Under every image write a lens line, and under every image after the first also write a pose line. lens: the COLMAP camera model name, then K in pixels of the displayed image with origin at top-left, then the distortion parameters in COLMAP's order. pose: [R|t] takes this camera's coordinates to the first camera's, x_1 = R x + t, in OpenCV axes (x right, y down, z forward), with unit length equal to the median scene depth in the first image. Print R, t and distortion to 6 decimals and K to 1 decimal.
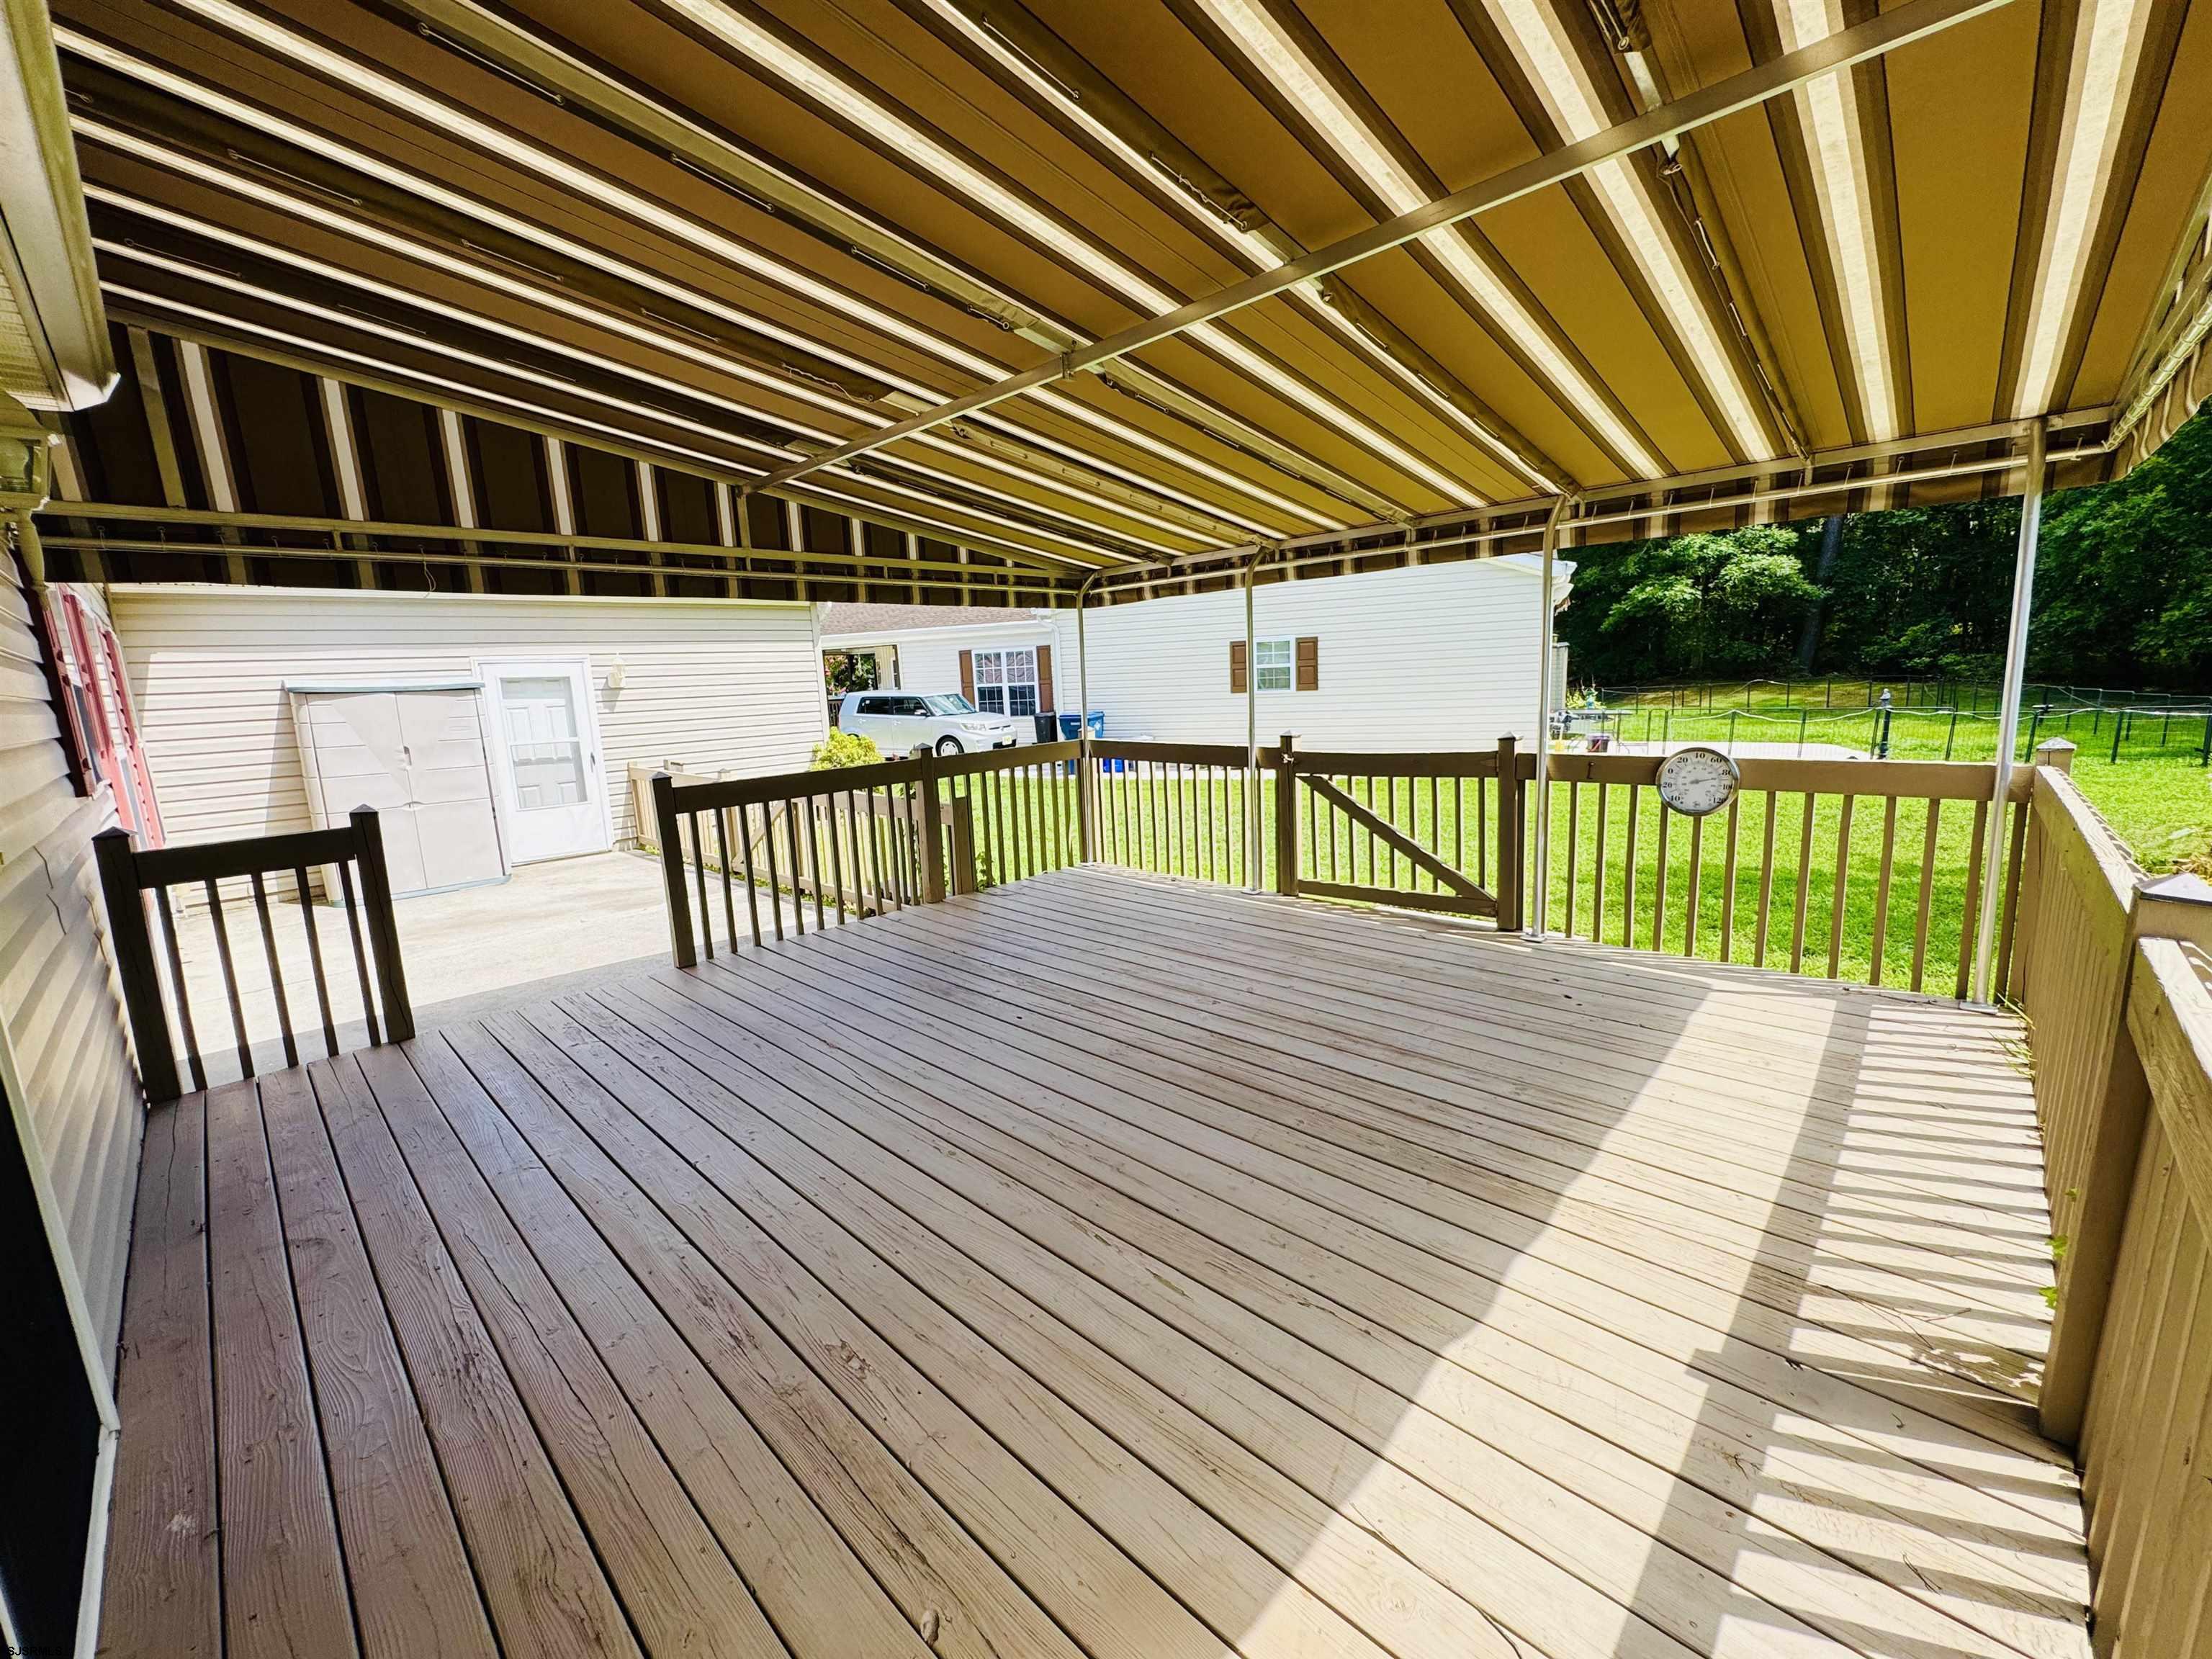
lens RADIAL K [[894.5, 0, 1106.0], [0, 894.5, 829.5], [0, 0, 1]] dist [-0.000604, 0.000280]
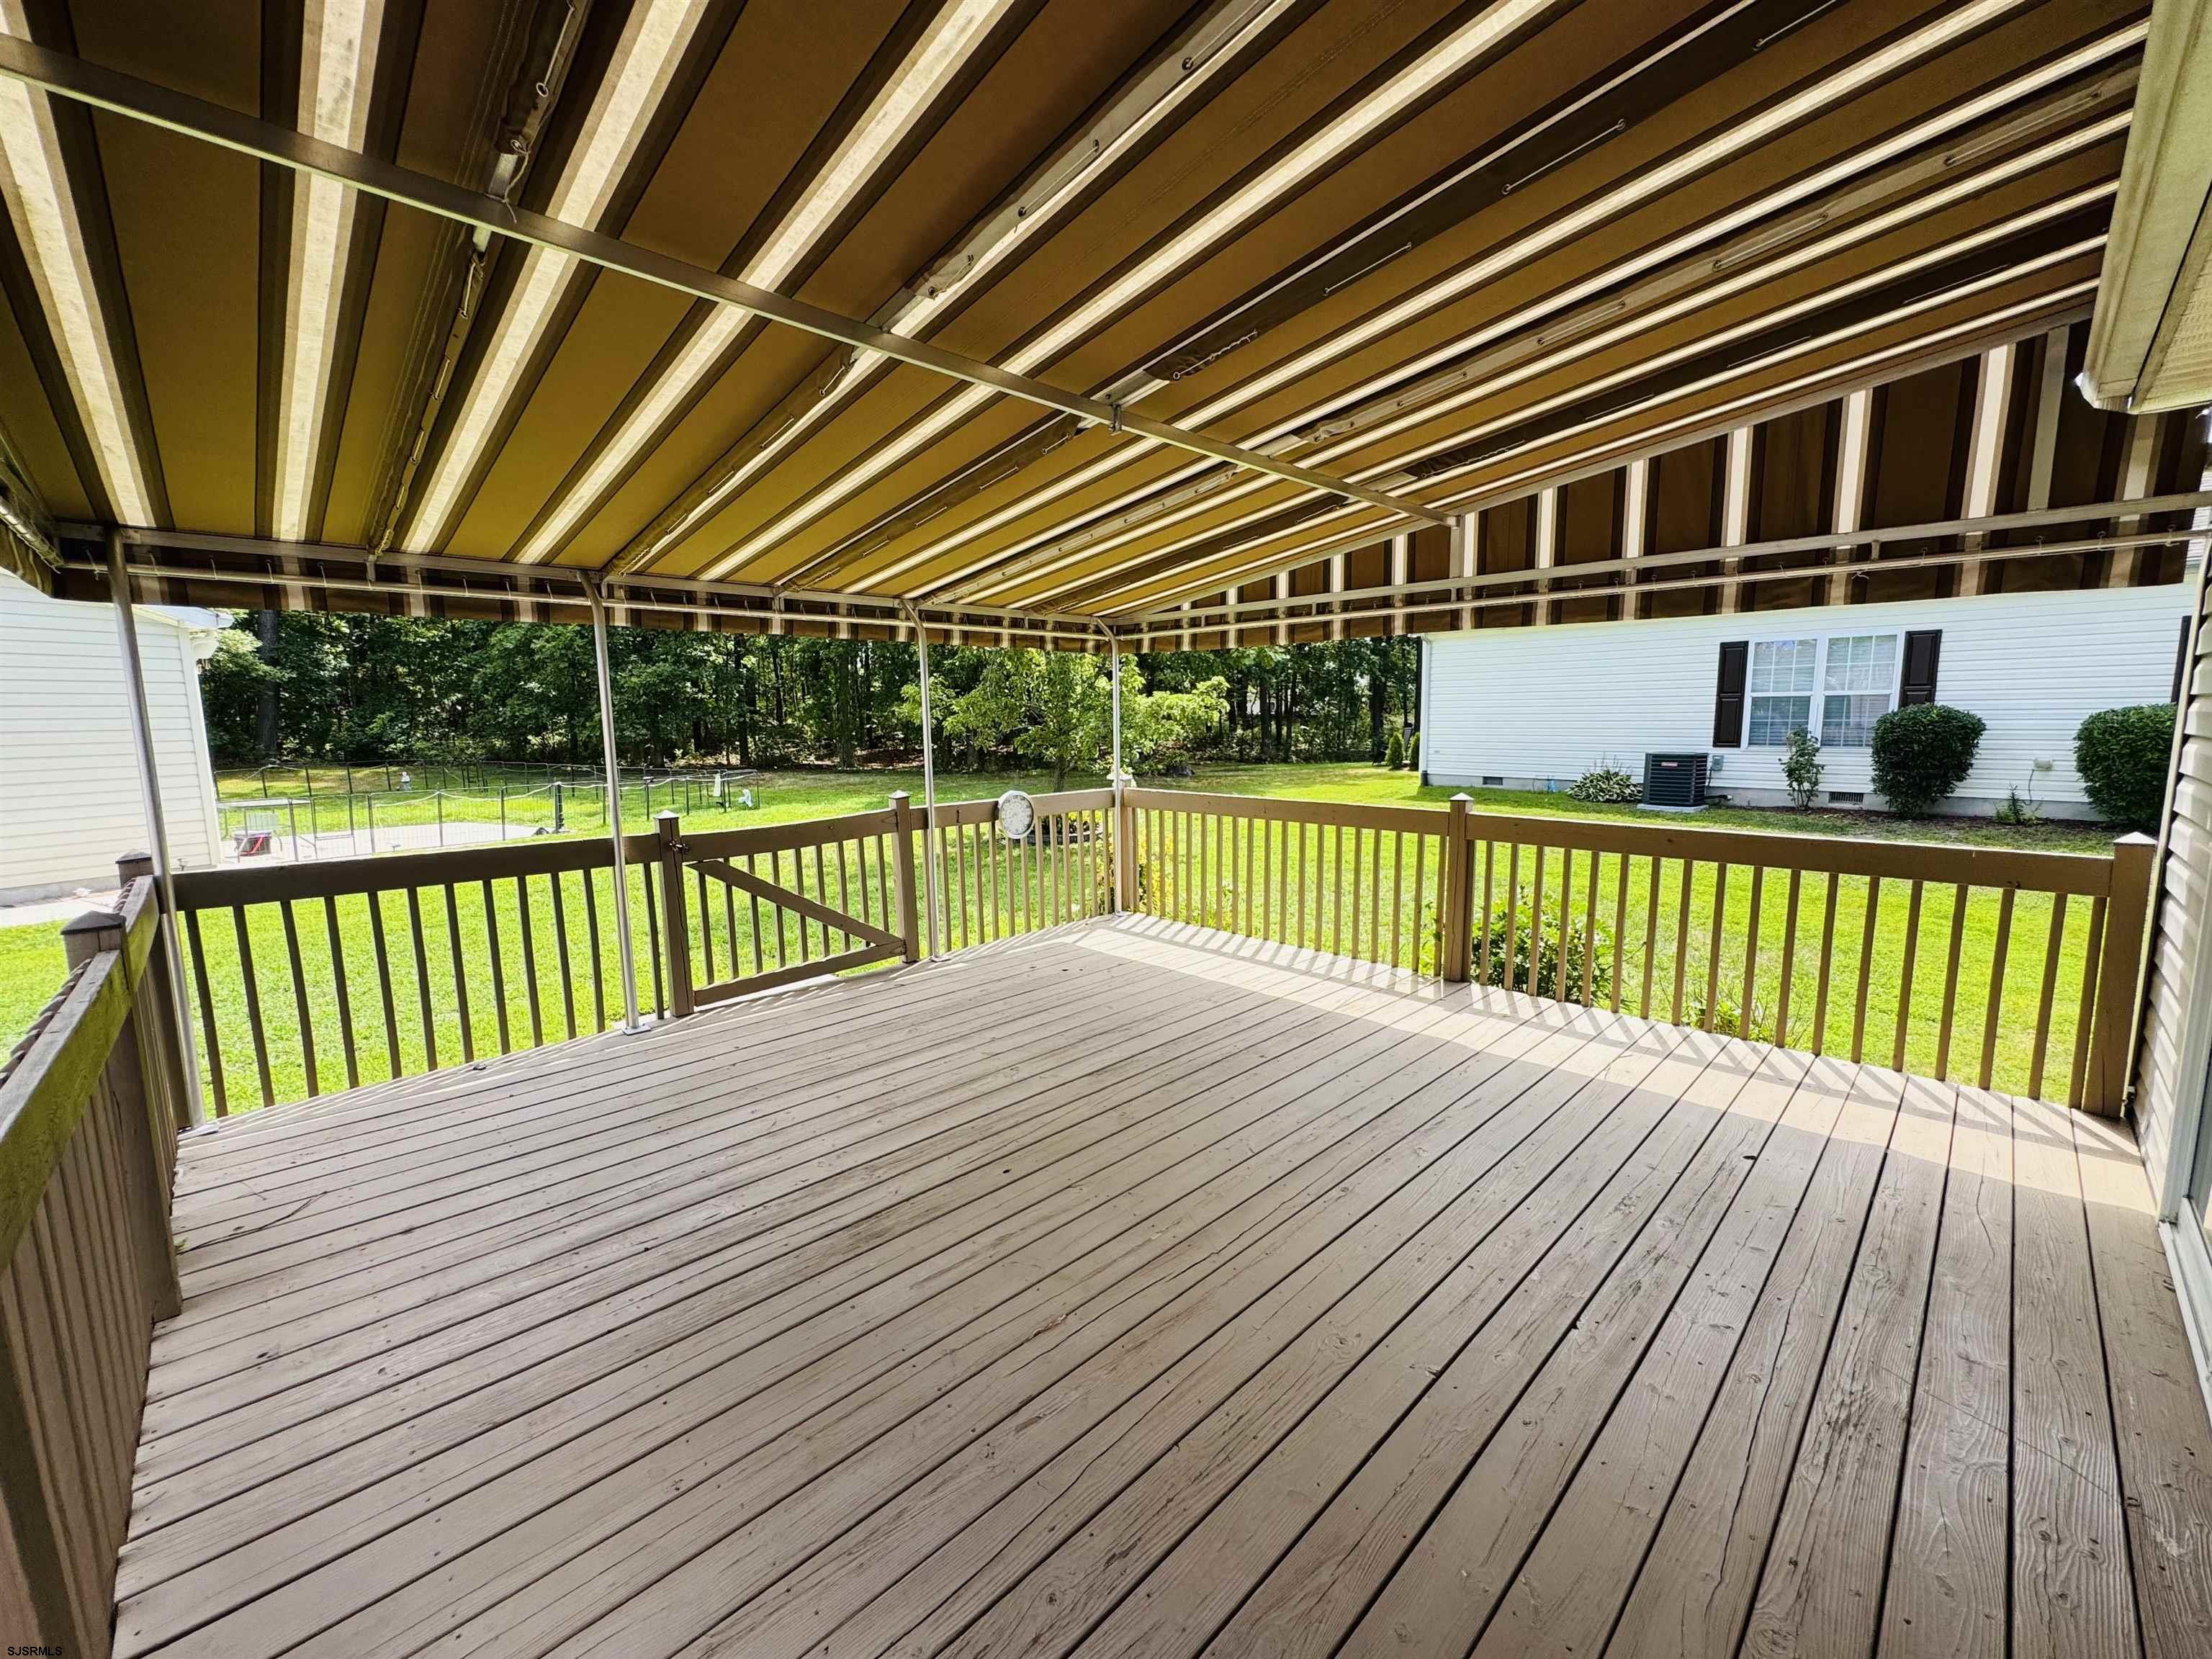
lens RADIAL K [[881.4, 0, 1106.0], [0, 881.4, 829.5], [0, 0, 1]] dist [-0.013904, 0.000430]
pose [[0.022199, -0.082776, 0.996321, -0.802924], [0.179163, 0.980763, 0.077491, -0.118547], [-0.983569, 0.176783, 0.036602, 0.814967]]
